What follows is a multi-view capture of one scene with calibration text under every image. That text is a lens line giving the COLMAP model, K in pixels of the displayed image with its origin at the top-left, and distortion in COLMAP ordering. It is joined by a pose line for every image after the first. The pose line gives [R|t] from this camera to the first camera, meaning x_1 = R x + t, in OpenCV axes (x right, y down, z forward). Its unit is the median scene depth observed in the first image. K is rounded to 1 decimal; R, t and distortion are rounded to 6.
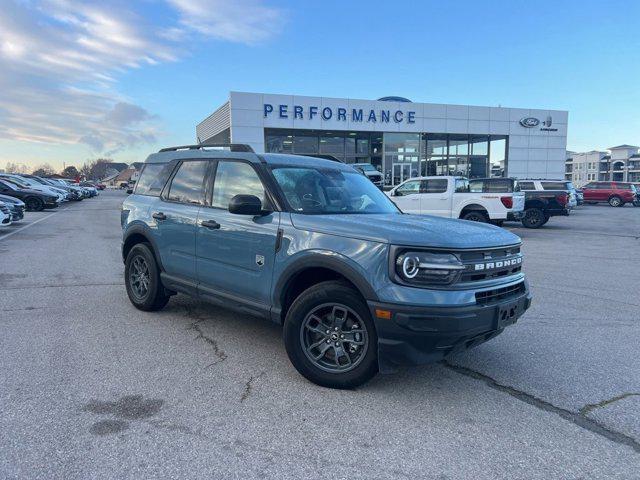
lens RADIAL K [[515.5, 0, 318.7], [0, 515.5, 235.2], [0, 0, 1]] dist [0.002680, -0.009105]
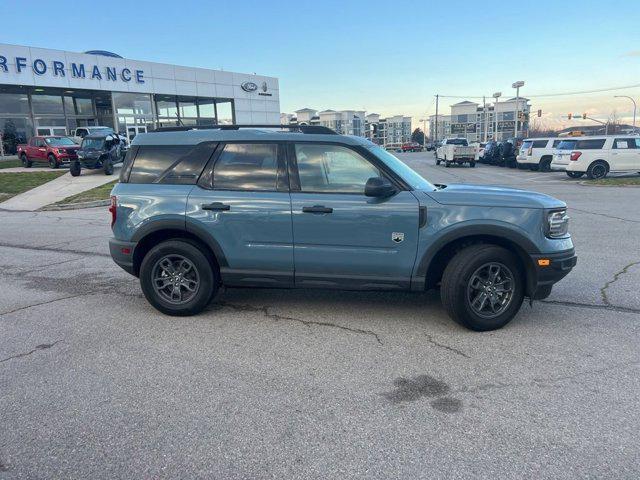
lens RADIAL K [[512.0, 0, 320.0], [0, 512.0, 240.0], [0, 0, 1]] dist [-0.002506, -0.003918]
pose [[0.793349, -0.136635, 0.593235, -0.155320], [0.082336, 0.989616, 0.117819, -0.015428], [-0.603173, -0.044627, 0.796361, 0.040984]]
